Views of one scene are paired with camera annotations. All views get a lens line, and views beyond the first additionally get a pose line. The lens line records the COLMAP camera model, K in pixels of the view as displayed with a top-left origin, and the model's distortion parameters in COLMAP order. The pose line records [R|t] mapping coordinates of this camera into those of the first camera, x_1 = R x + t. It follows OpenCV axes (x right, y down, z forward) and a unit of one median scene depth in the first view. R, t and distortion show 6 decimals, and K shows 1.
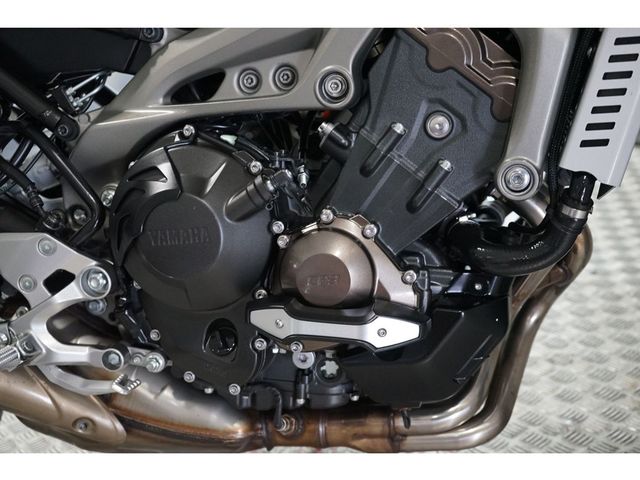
lens RADIAL K [[1010.7, 0, 320.0], [0, 1010.7, 240.0], [0, 0, 1]] dist [-0.018564, -0.042349]
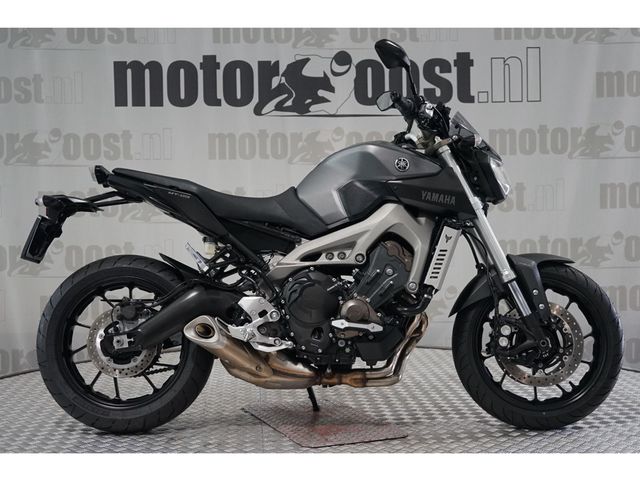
lens RADIAL K [[1010.7, 0, 320.0], [0, 1010.7, 240.0], [0, 0, 1]] dist [-0.018564, -0.042349]
pose [[0.972452, 0.105860, 0.207679, -0.765523], [-0.034825, 0.946912, -0.319600, 0.816777], [-0.230487, 0.303563, 0.924514, -1.974830]]
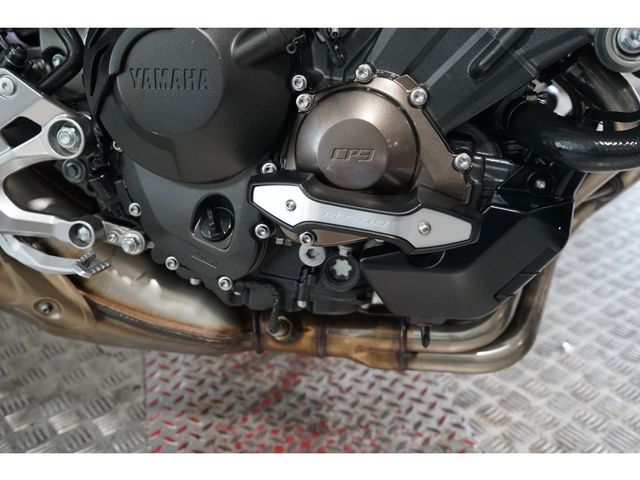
lens RADIAL K [[732.1, 0, 320.0], [0, 732.1, 240.0], [0, 0, 1]] dist [0.001624, -0.009597]
pose [[0.995030, 0.092330, 0.037297, -0.033415], [-0.095228, 0.991791, 0.085333, 0.054514], [-0.029112, -0.088461, 0.995654, 0.406636]]
